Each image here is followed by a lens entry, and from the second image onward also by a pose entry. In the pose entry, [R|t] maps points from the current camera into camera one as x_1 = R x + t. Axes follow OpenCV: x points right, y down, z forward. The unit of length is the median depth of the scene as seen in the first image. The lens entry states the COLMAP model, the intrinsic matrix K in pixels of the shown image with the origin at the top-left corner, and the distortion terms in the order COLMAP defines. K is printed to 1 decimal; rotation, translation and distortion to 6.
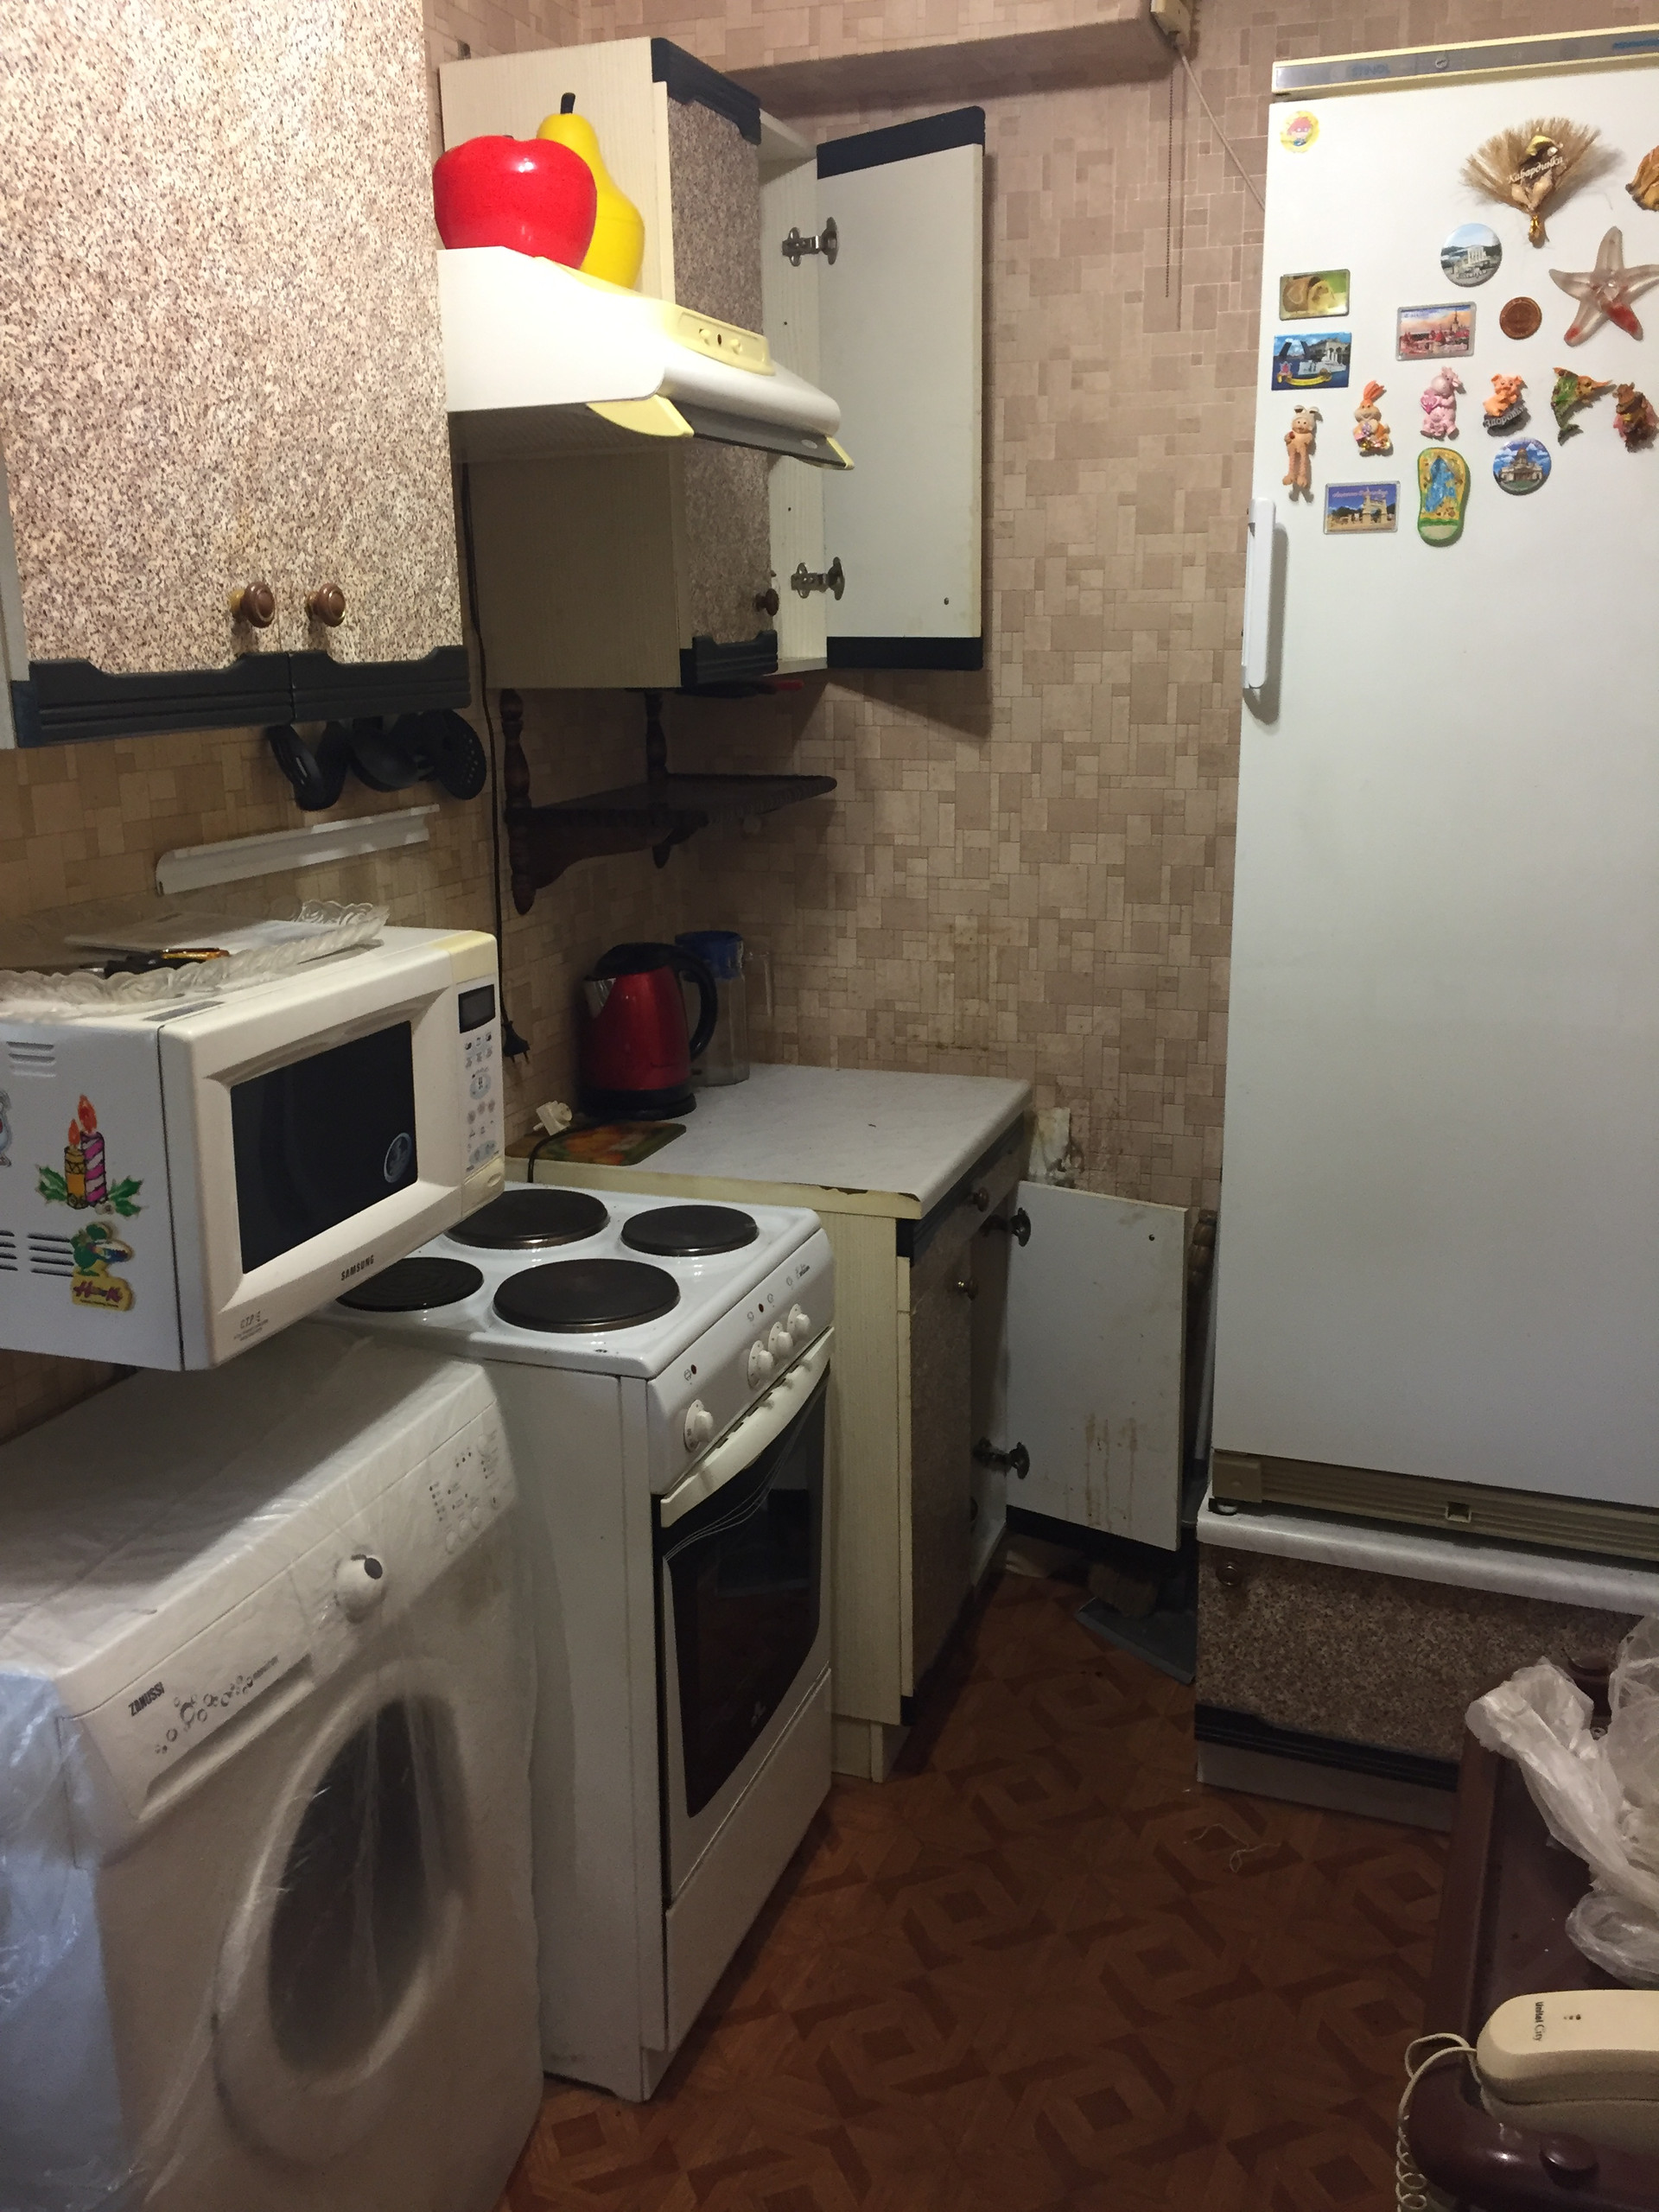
lens RADIAL K [[1895.2, 0, 833.1], [0, 1895.2, 1101.7], [0, 0, 1]] dist [0.050368, -0.055560]
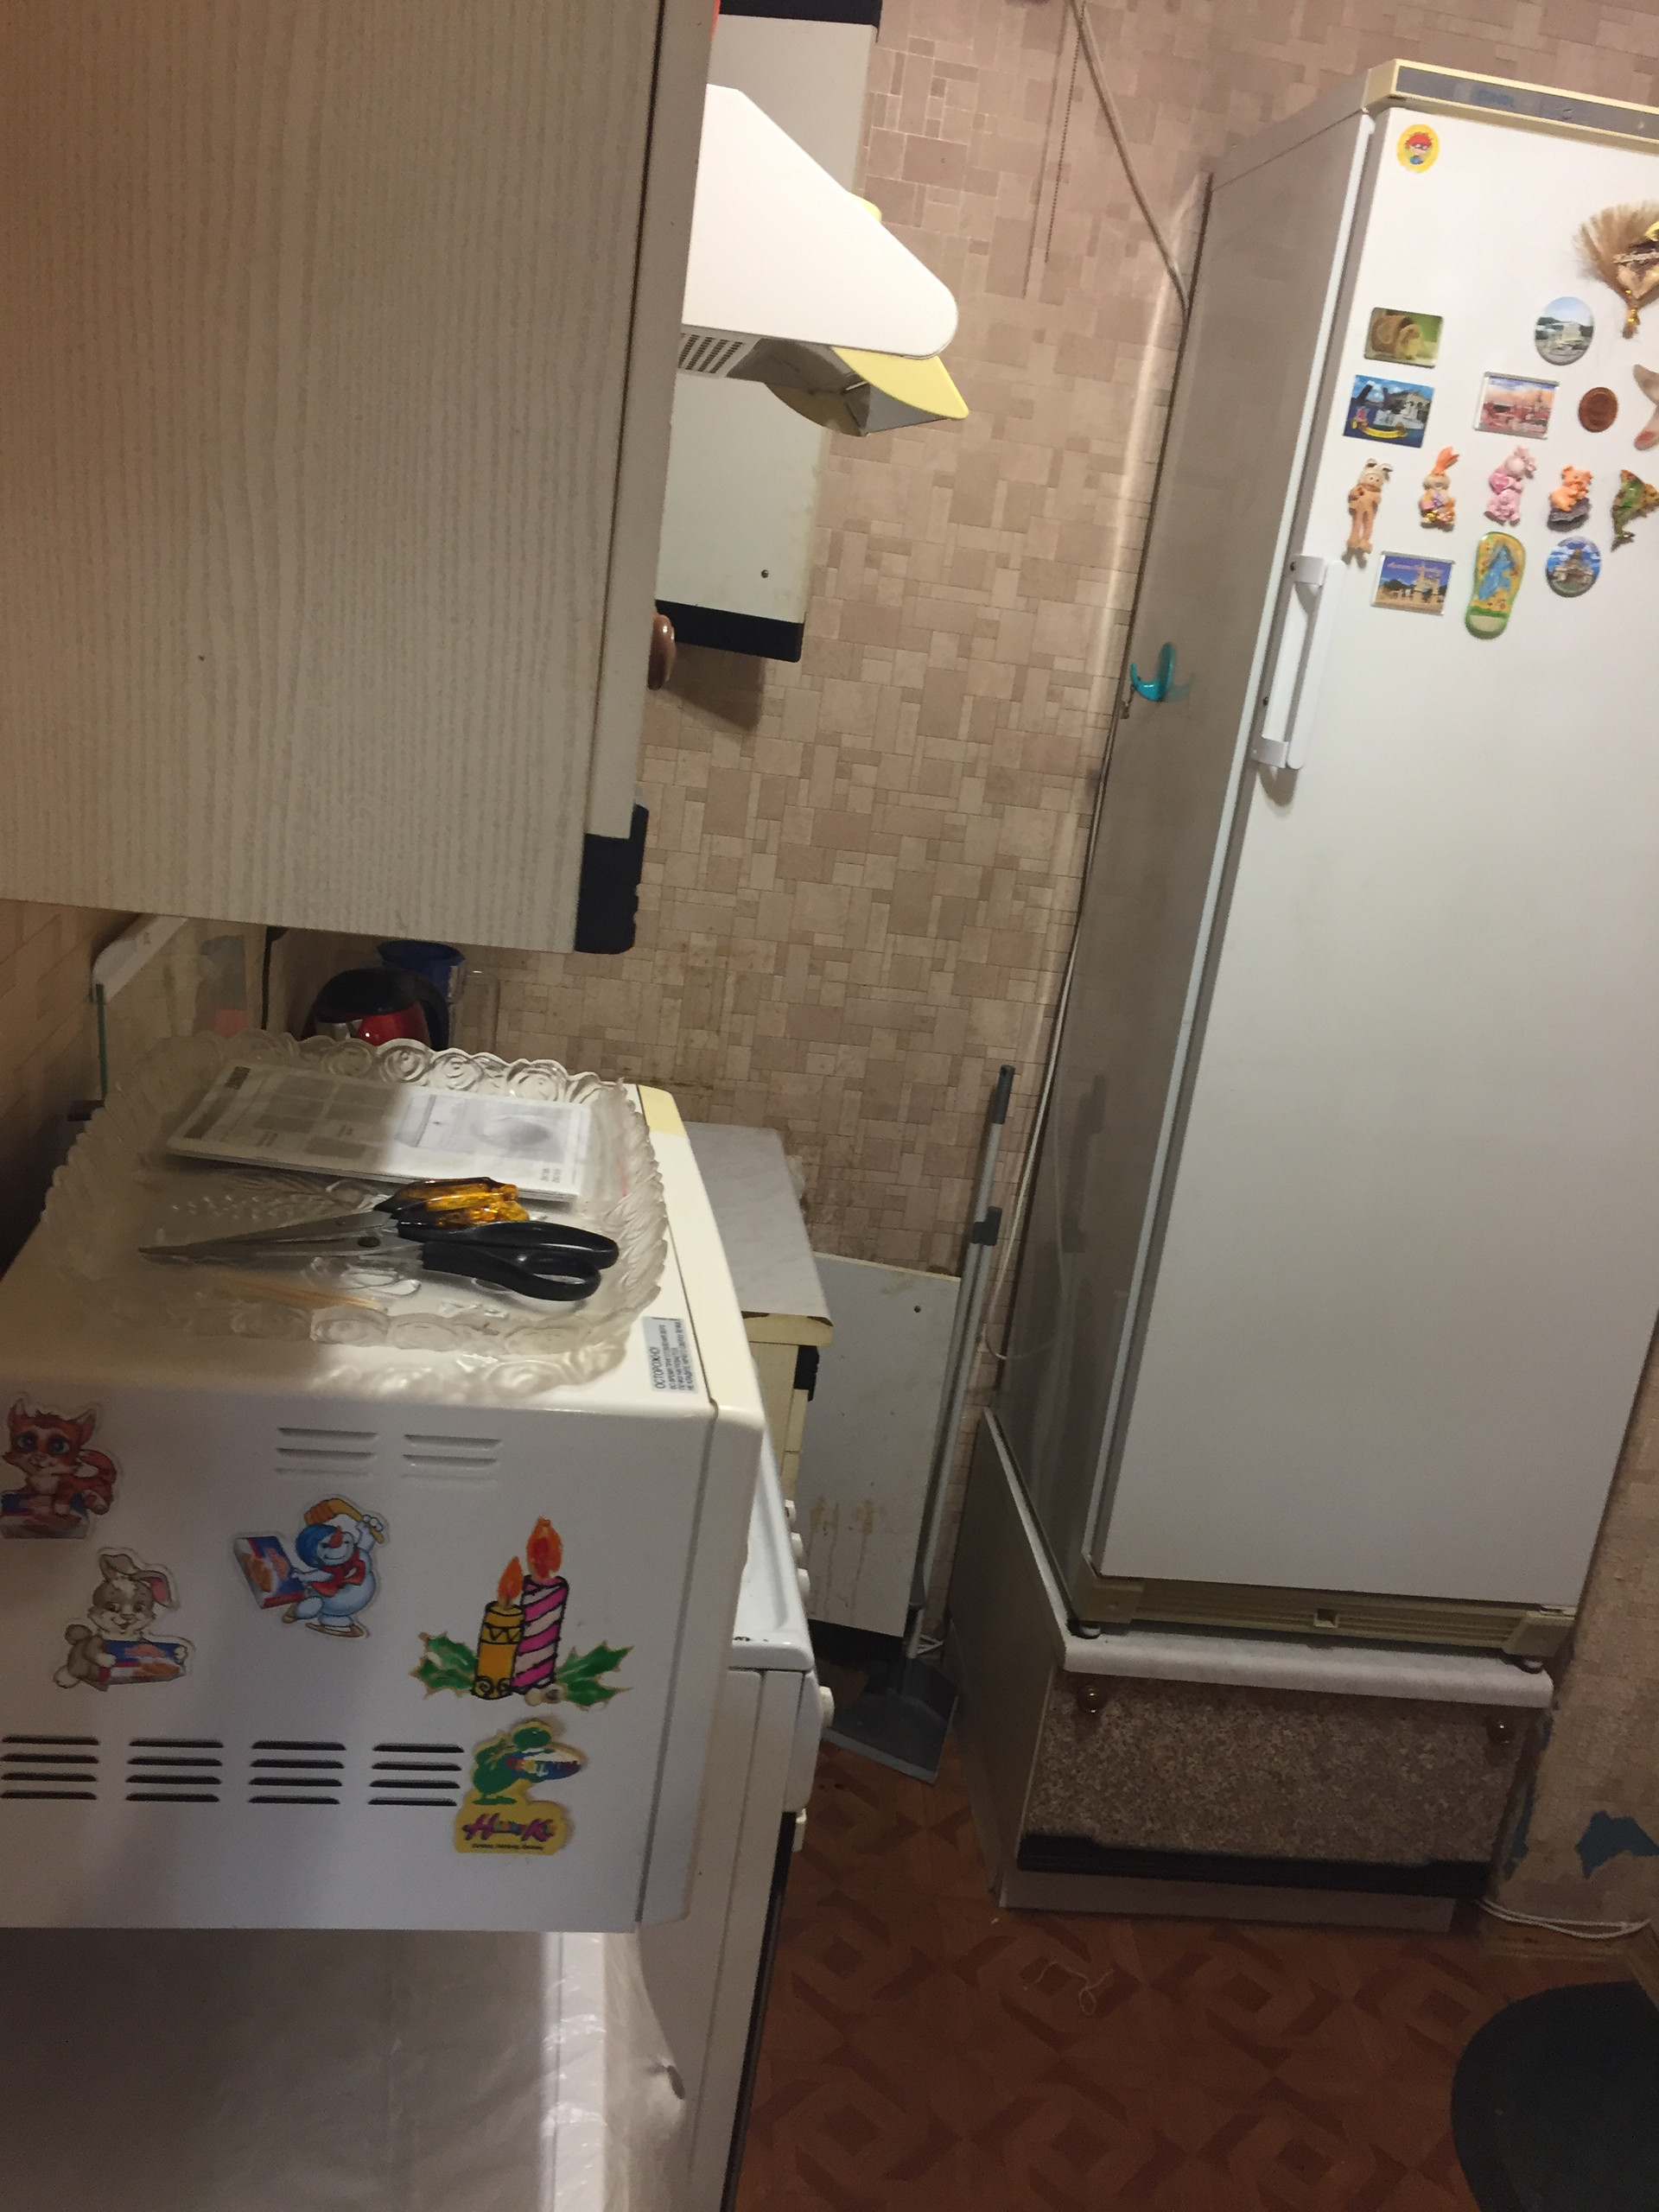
lens RADIAL K [[1895.2, 0, 822.4], [0, 1895.2, 1099.8], [0, 0, 1]] dist [0.050368, -0.055560]
pose [[0.889830, 0.002134, 0.456286, -0.336021], [-0.034834, 0.997388, 0.063269, -0.098447], [-0.454960, -0.072193, 0.887581, 0.263044]]
